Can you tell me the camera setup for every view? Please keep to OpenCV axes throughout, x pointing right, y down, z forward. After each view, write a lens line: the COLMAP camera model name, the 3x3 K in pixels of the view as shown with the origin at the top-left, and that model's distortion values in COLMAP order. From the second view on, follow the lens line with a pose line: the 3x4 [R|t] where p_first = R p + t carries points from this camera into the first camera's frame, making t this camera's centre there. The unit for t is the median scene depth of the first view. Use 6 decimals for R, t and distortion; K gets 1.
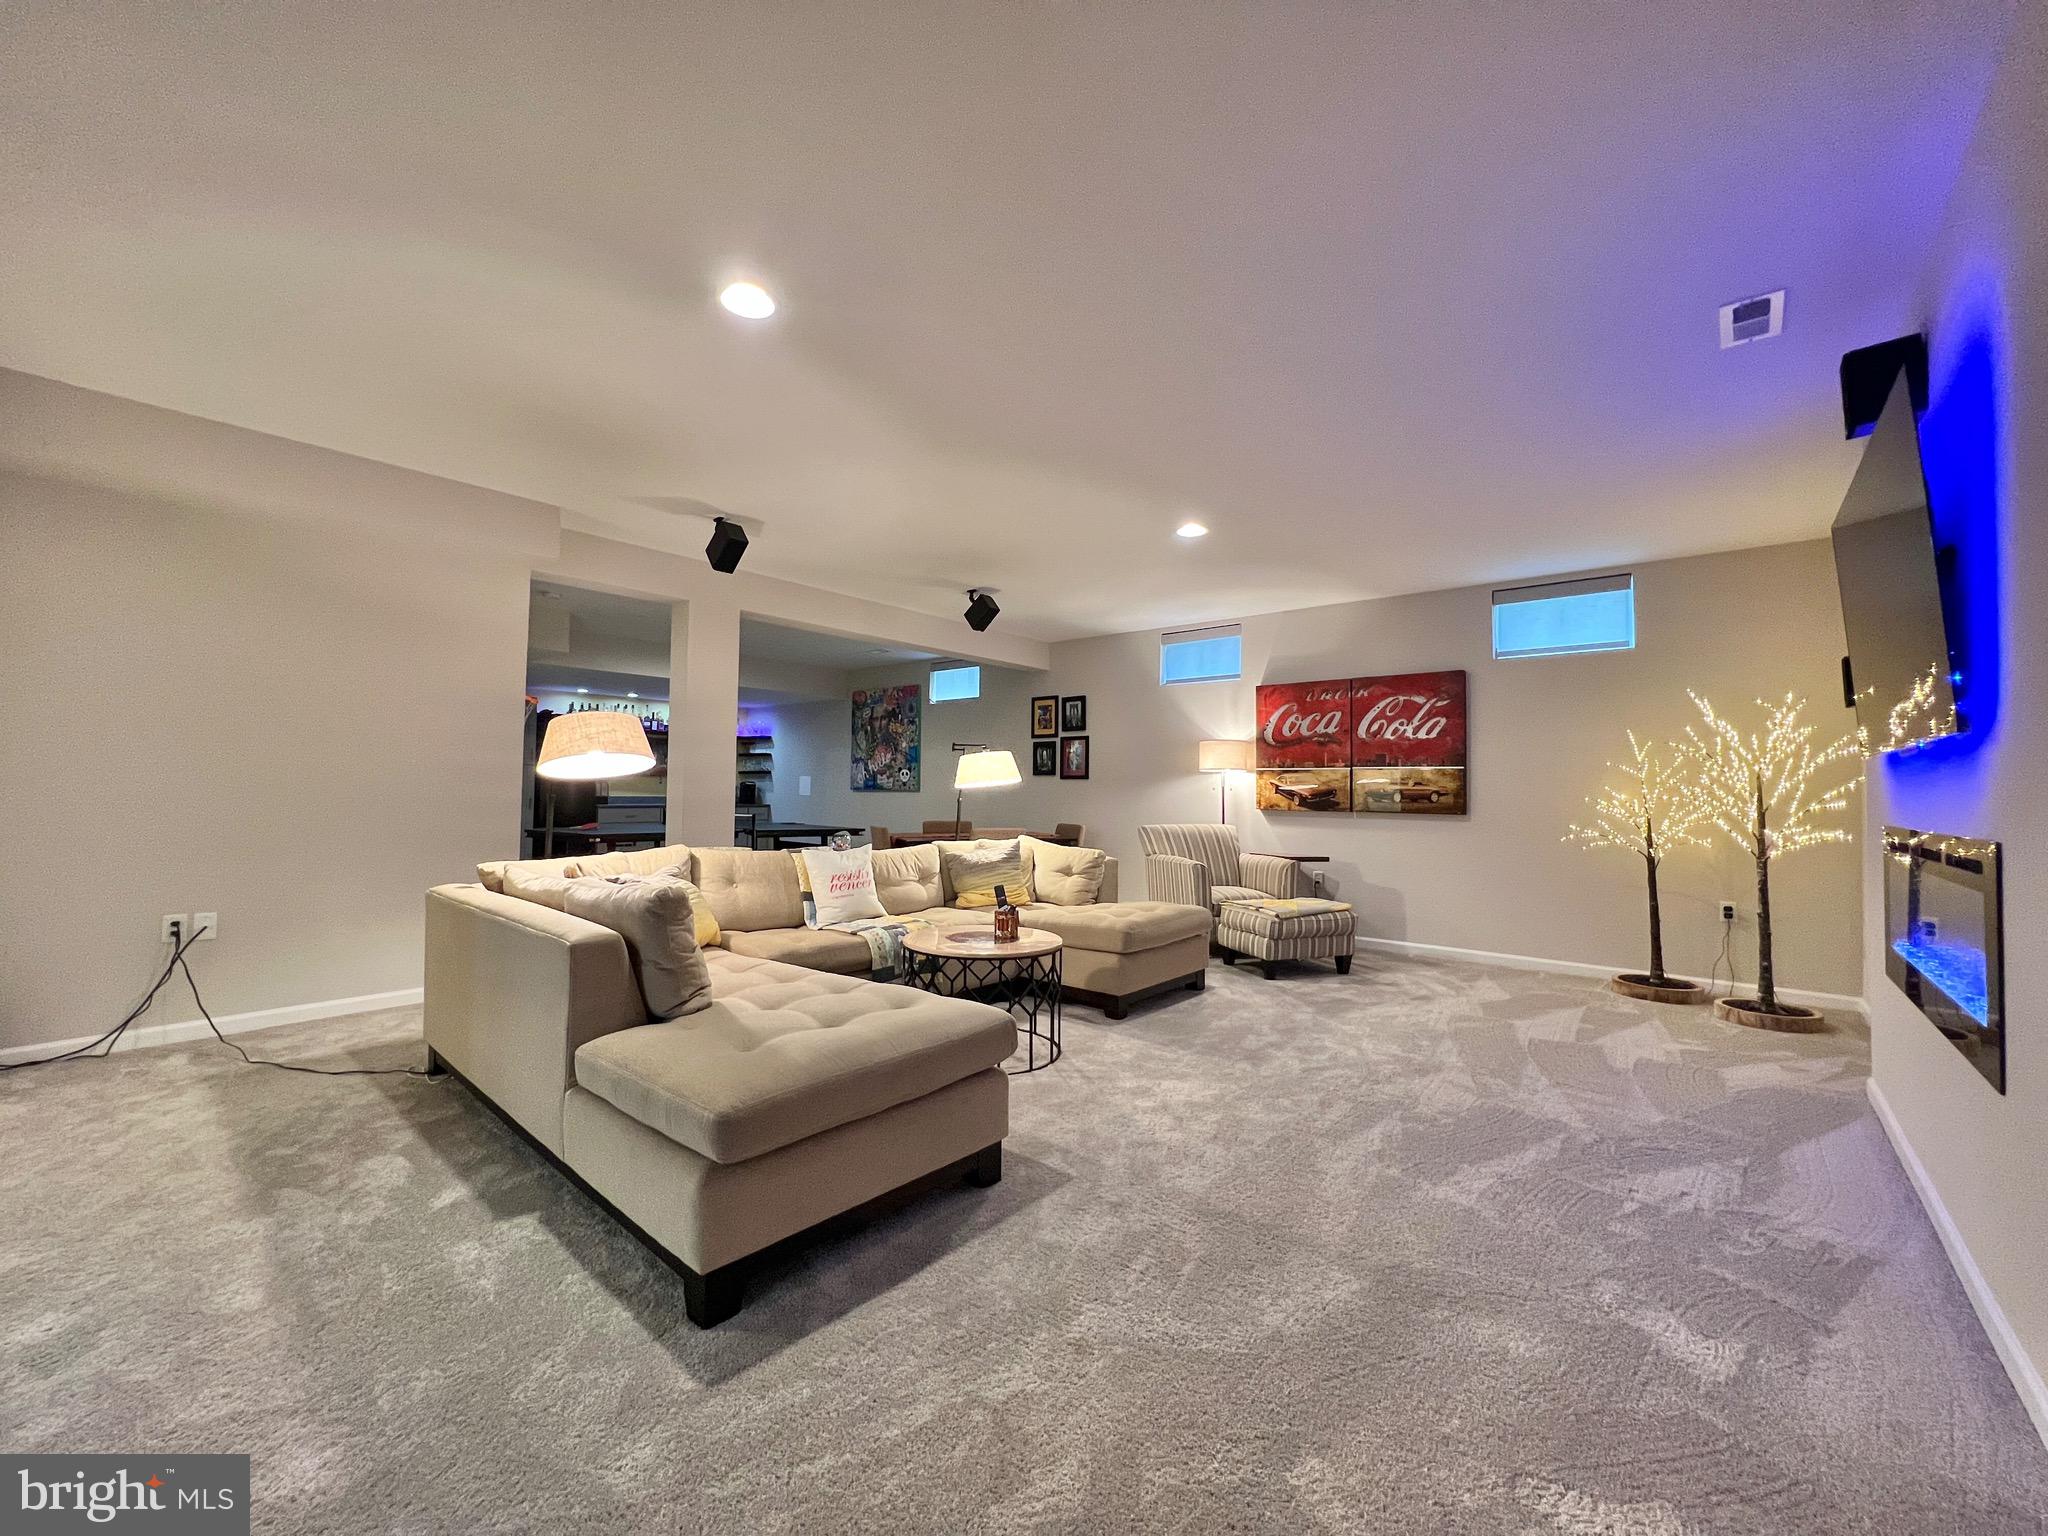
lens RADIAL K [[823.8, 0, 992.2], [0, 823.8, 768.0], [0, 0, 1]] dist [-0.001983, 0.000832]
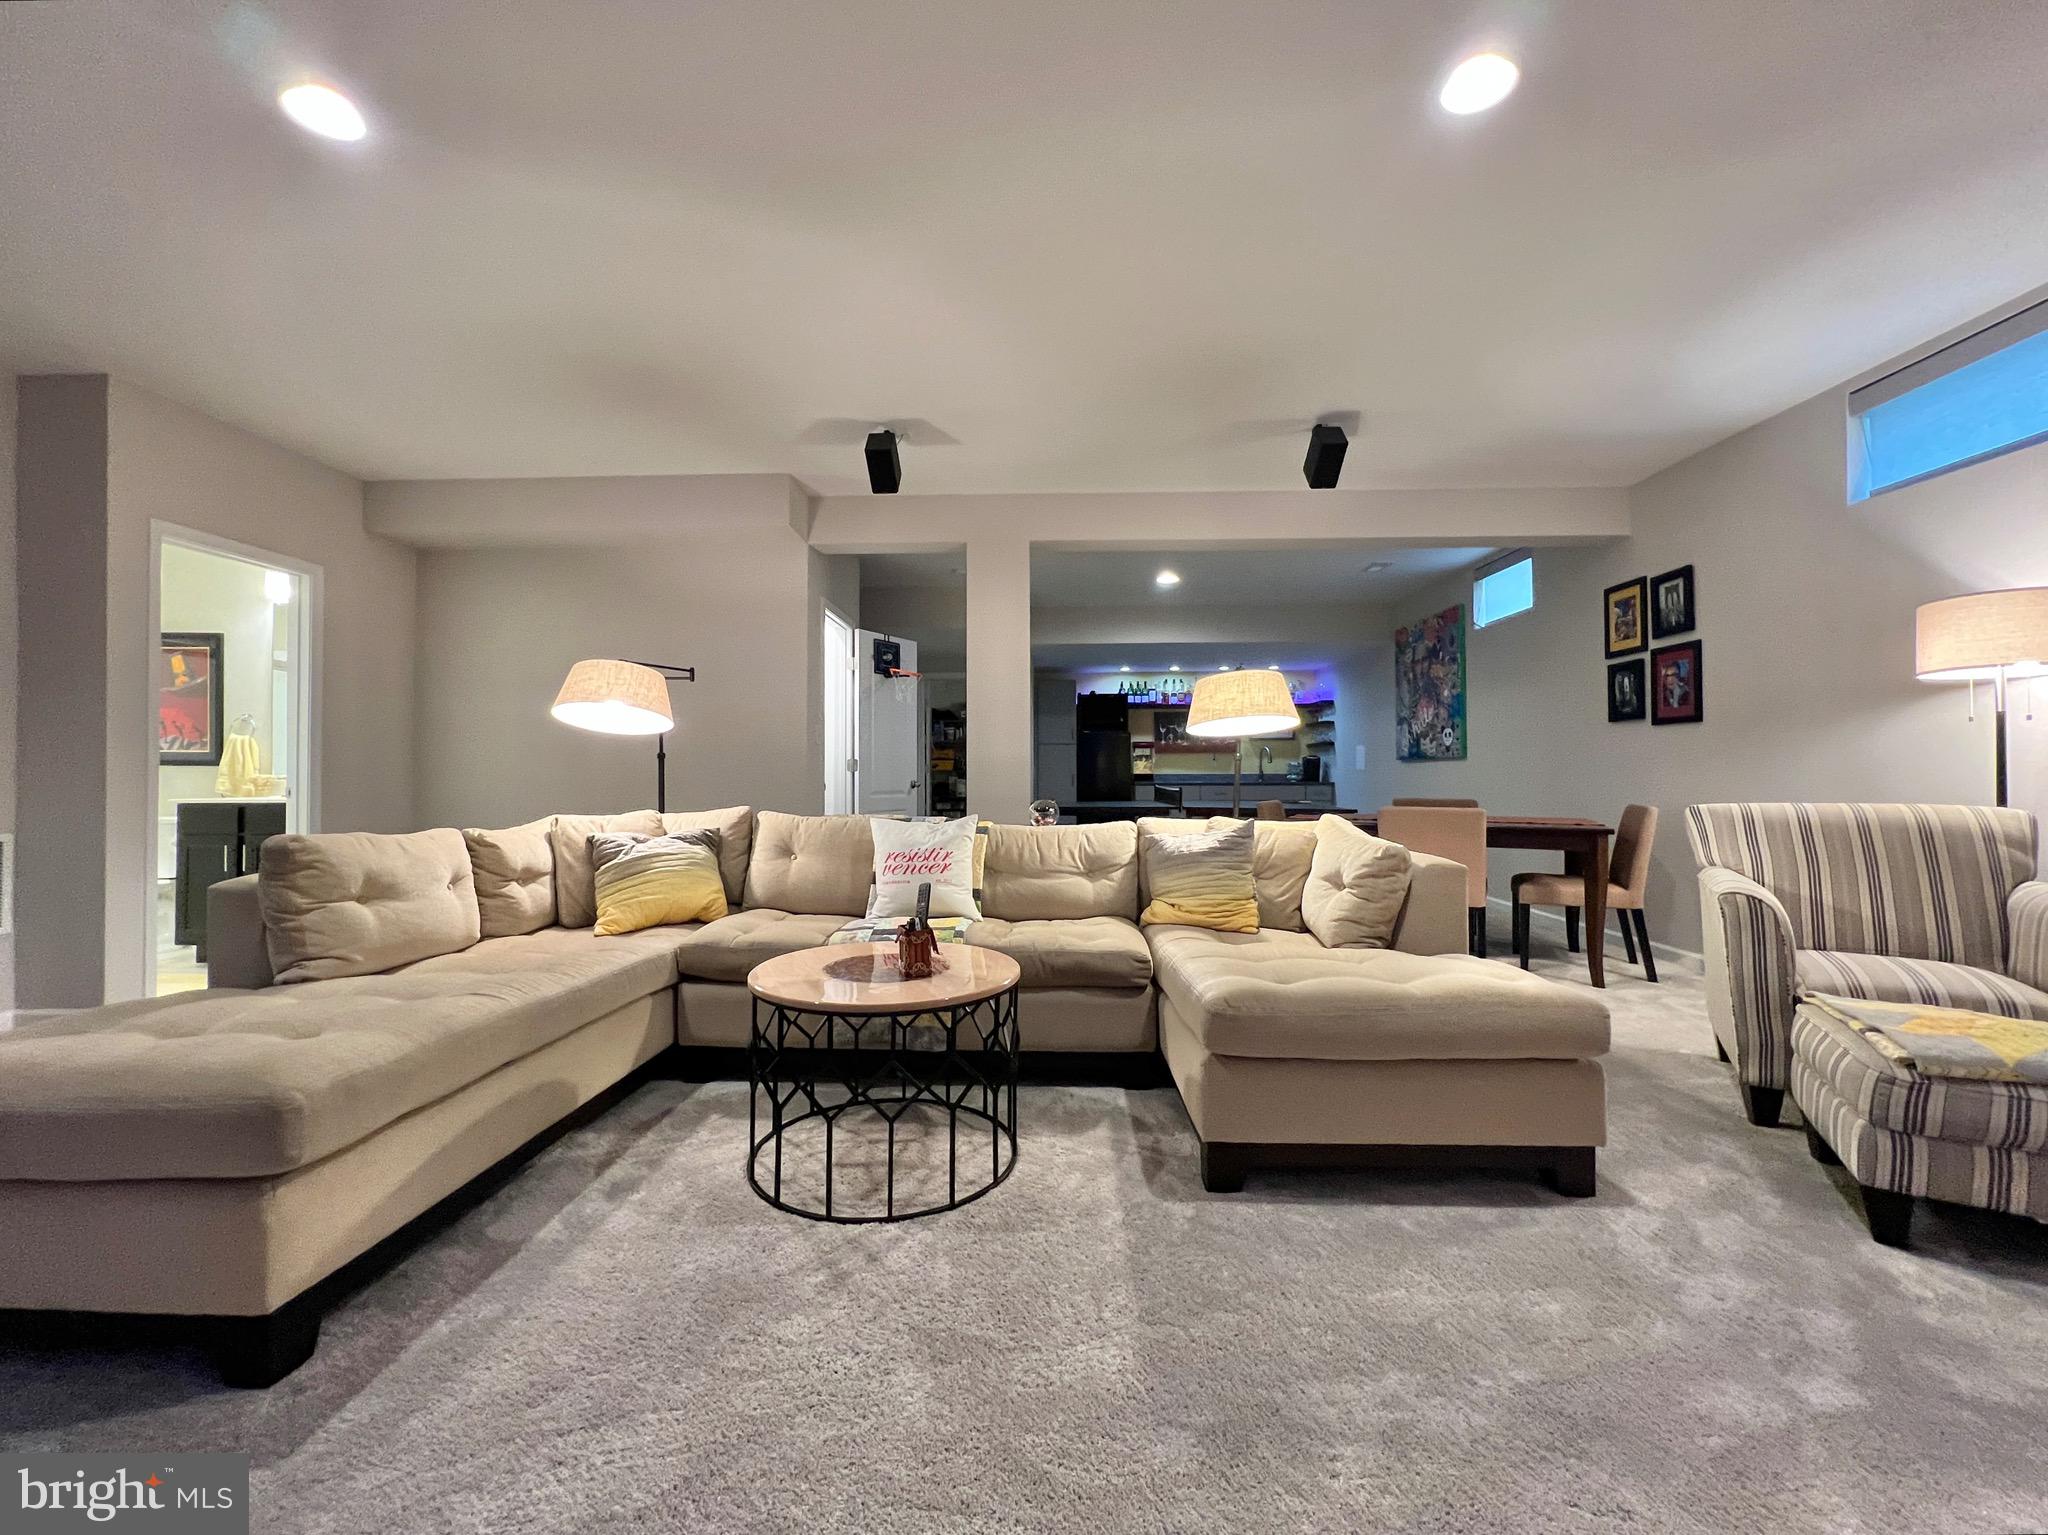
lens RADIAL K [[823.8, 0, 1023.7], [0, 823.8, 764.3], [0, 0, 1]] dist [-0.001983, 0.000832]
pose [[0.640312, -0.023478, -0.767756, 0.236405], [0.030281, 0.999527, -0.005310, 0.029779], [0.767518, -0.019848, 0.640721, 0.318202]]
